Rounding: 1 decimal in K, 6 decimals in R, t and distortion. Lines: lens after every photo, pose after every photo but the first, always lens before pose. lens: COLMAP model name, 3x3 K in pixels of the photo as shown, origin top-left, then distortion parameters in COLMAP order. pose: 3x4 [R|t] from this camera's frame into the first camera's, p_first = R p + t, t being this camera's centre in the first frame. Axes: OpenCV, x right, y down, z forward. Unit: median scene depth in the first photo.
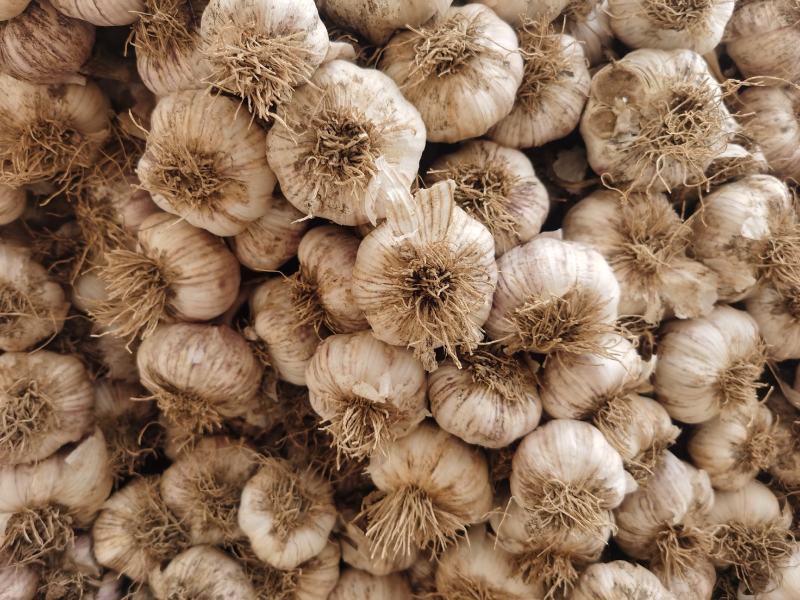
lens RADIAL K [[636.6, 0, 351.5], [0, 636.6, 299.6], [0, 0, 1]] dist [0.000088, -0.030196]
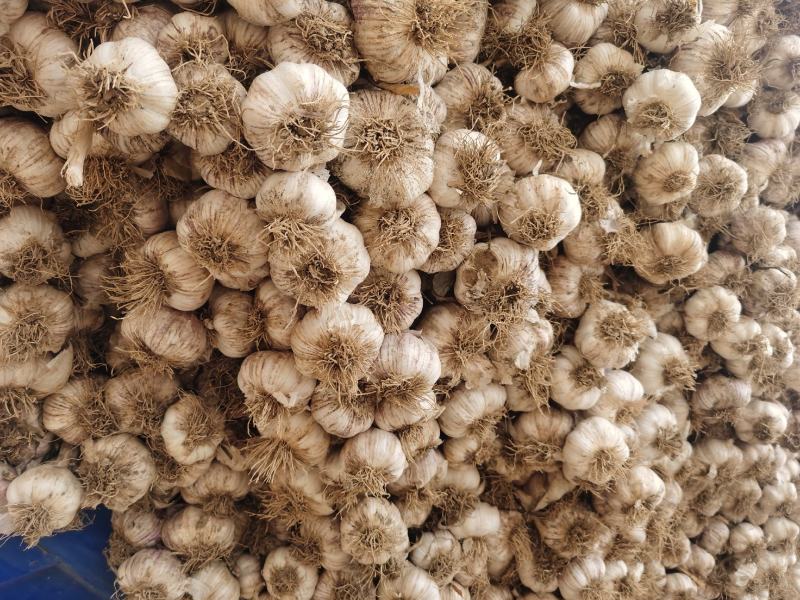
lens RADIAL K [[636.6, 0, 351.5], [0, 636.6, 299.6], [0, 0, 1]] dist [0.000088, -0.030196]
pose [[0.916633, 0.265696, 0.298645, -0.313571], [-0.337377, 0.914934, 0.221523, -0.437014], [-0.214383, -0.303811, 0.928299, -0.409946]]
